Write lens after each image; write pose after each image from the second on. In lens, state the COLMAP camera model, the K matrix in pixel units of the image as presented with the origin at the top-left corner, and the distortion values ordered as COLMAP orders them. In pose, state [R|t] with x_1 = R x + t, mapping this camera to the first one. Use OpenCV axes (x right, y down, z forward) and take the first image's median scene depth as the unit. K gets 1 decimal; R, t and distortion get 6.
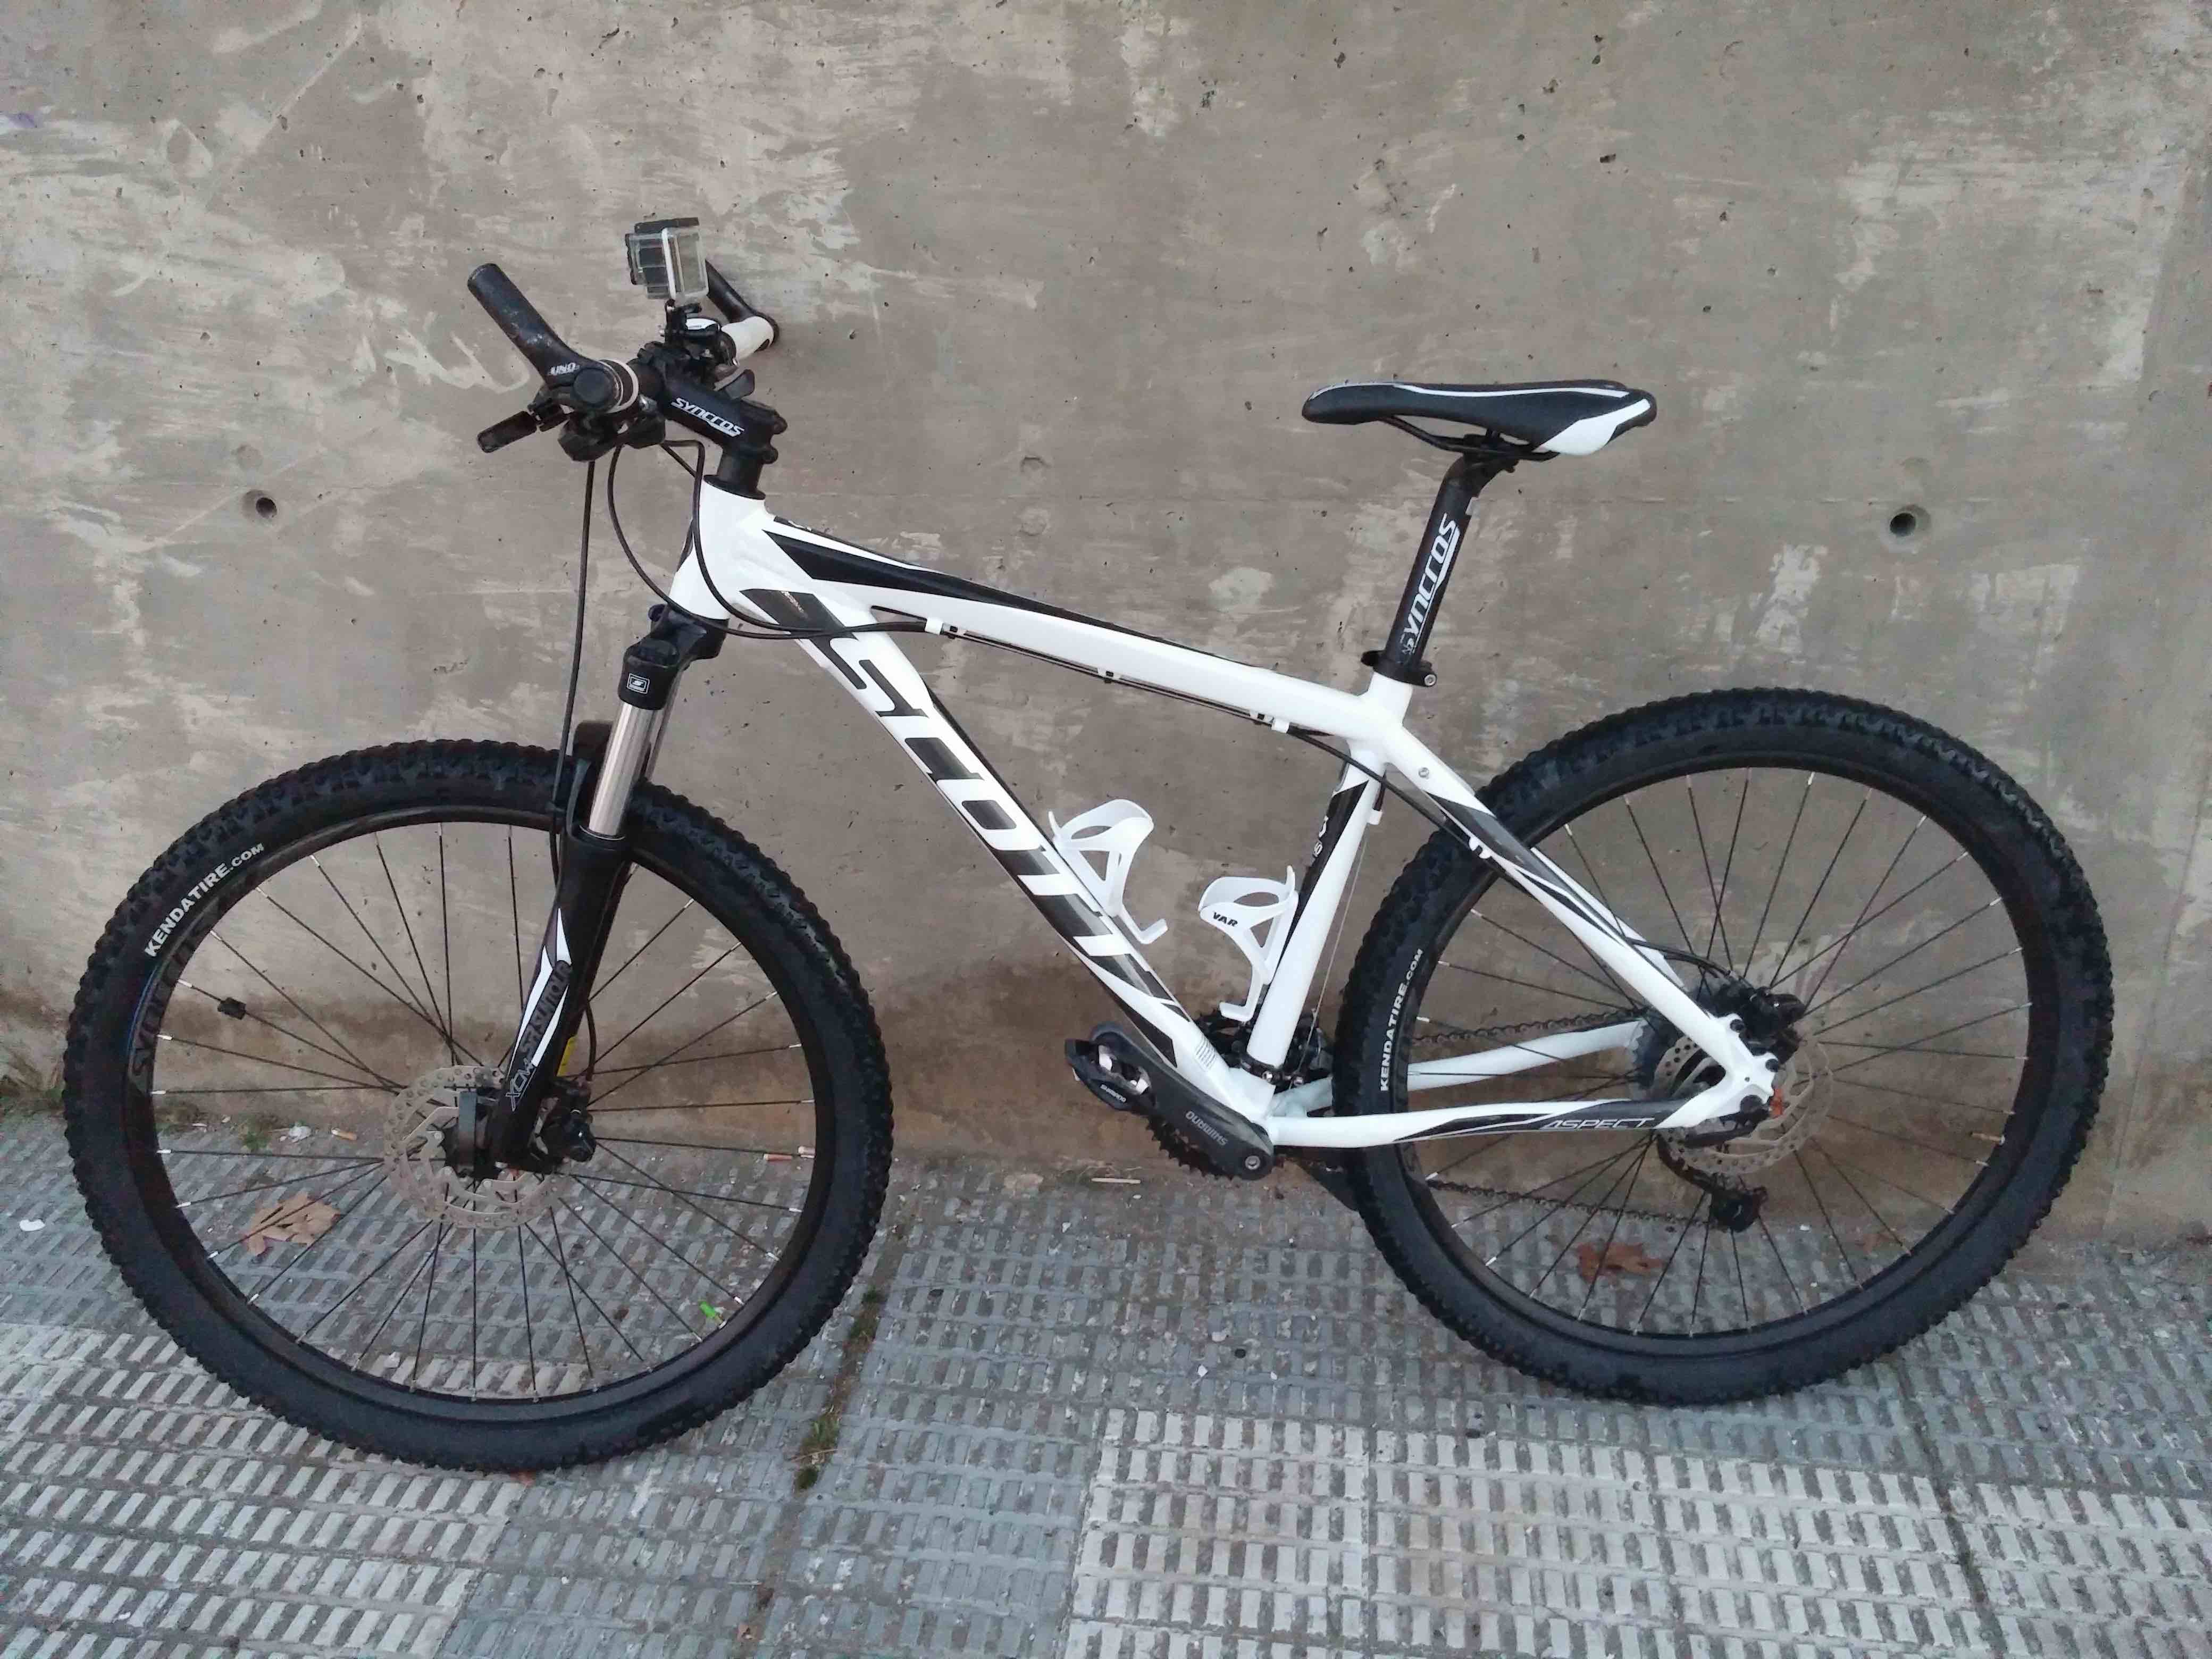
lens RADIAL K [[1887.6, 0, 1103.4], [0, 1887.6, 829.0], [0, 0, 1]] dist [0.073597, -0.087503]
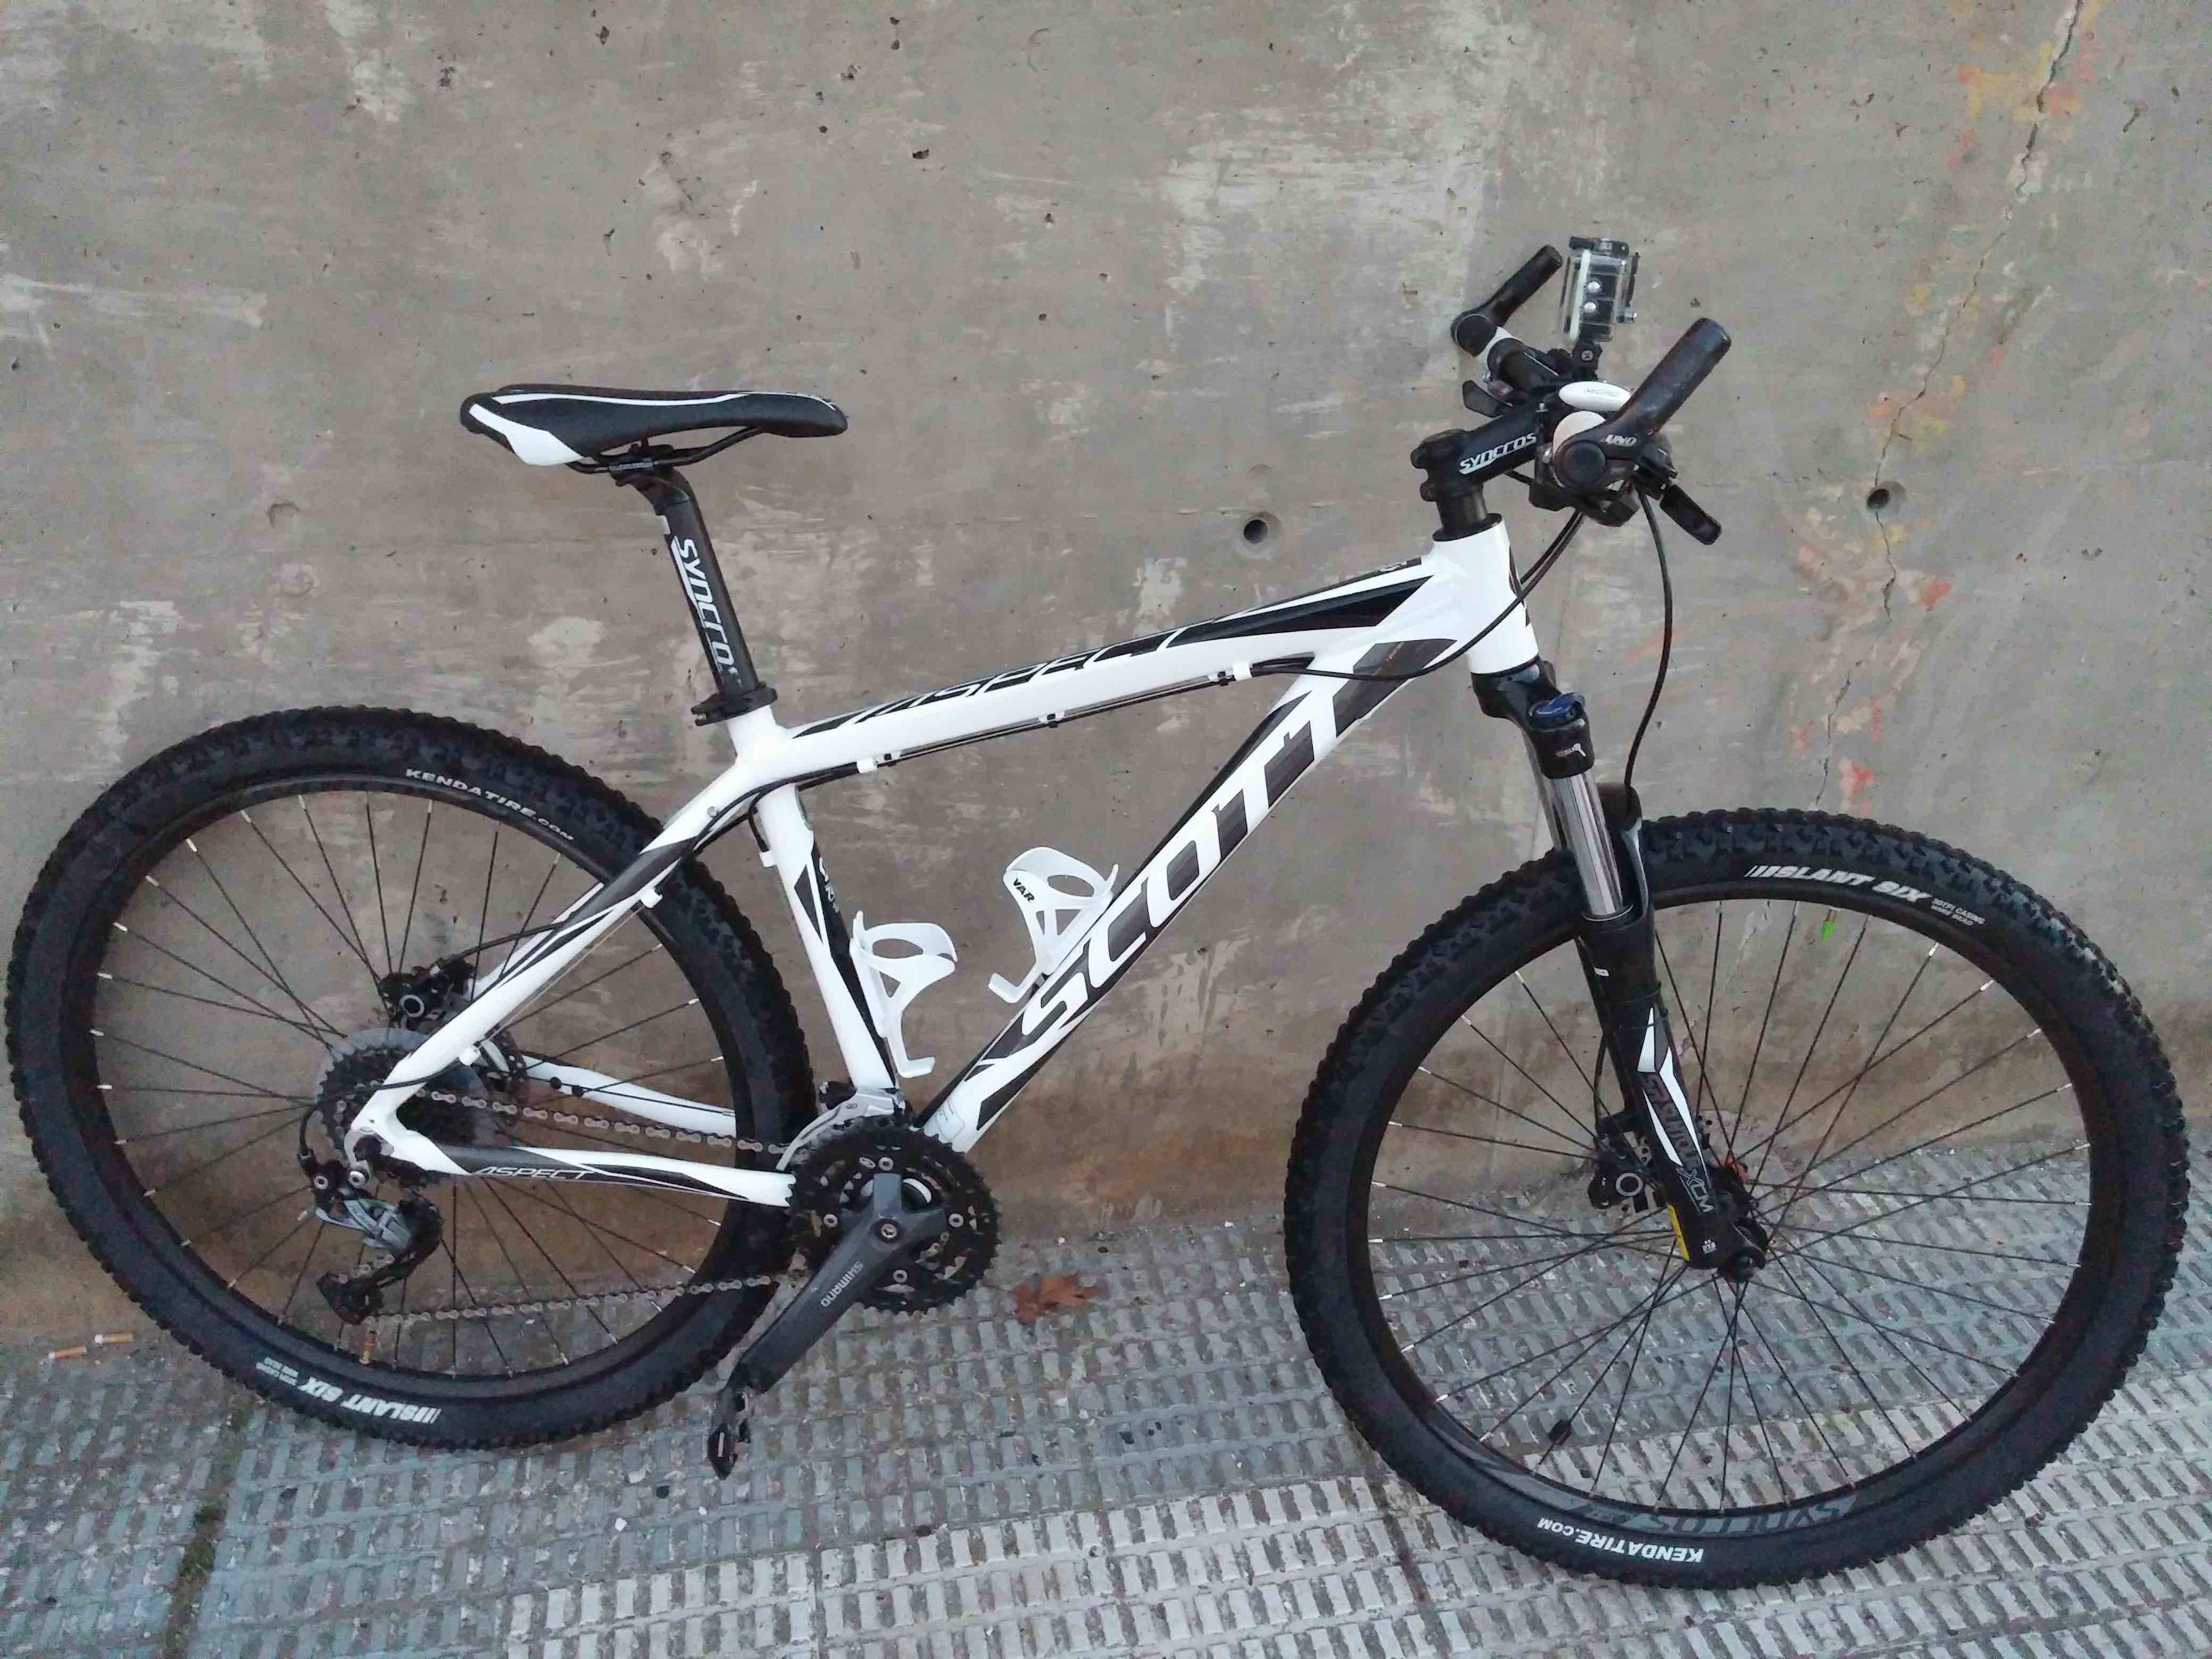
lens RADIAL K [[1887.6, 0, 1123.3], [0, 1887.6, 834.4], [0, 0, 1]] dist [0.073597, -0.087503]
pose [[0.945435, -0.112017, 0.305948, 0.040376], [0.096140, 0.993142, 0.066532, -0.077919], [-0.311302, -0.033488, 0.949721, 0.094283]]
